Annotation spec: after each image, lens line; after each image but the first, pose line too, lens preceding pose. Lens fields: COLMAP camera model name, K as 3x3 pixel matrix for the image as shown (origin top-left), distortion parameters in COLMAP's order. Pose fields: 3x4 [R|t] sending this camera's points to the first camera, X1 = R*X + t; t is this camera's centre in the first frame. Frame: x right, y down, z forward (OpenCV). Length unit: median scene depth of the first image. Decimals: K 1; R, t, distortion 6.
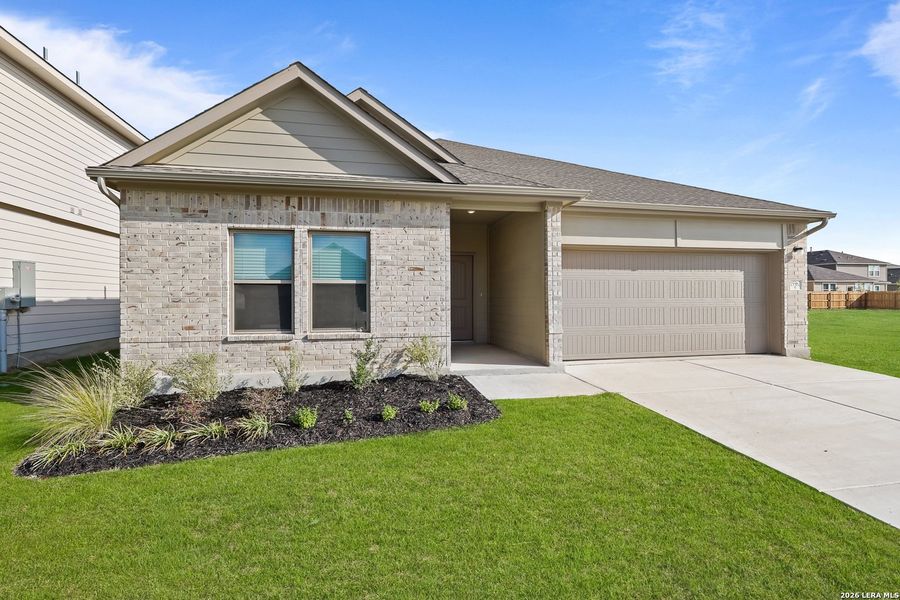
lens RADIAL K [[410.8, 0, 437.4], [0, 410.8, 293.1], [0, 0, 1]] dist [-0.004480, 0.001374]
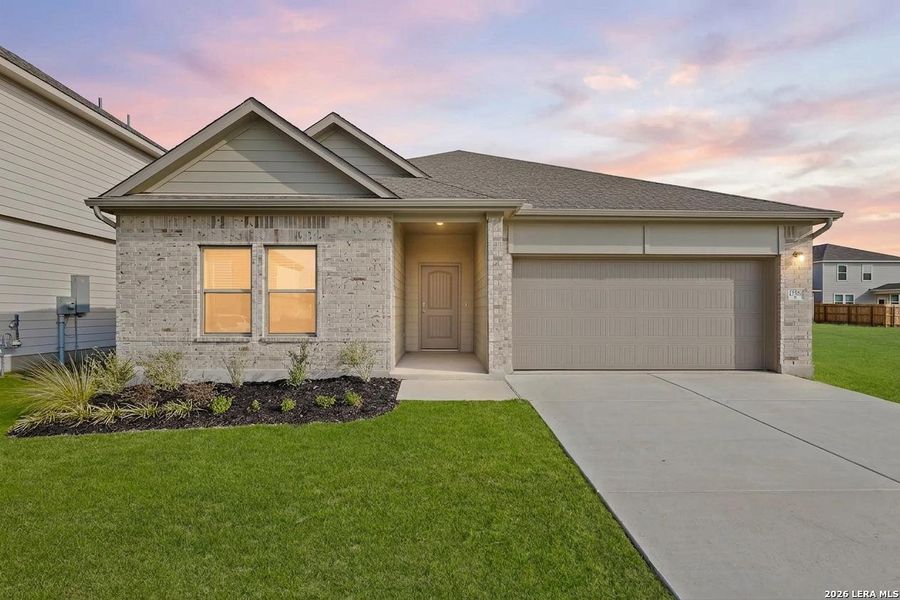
lens RADIAL K [[410.8, 0, 431.9], [0, 410.8, 311.9], [0, 0, 1]] dist [-0.004480, 0.001374]
pose [[0.983853, 0.007059, -0.178837, 0.340466], [-0.004201, 0.999857, 0.016355, 0.009455], [0.178927, -0.015340, 0.983743, -0.032726]]
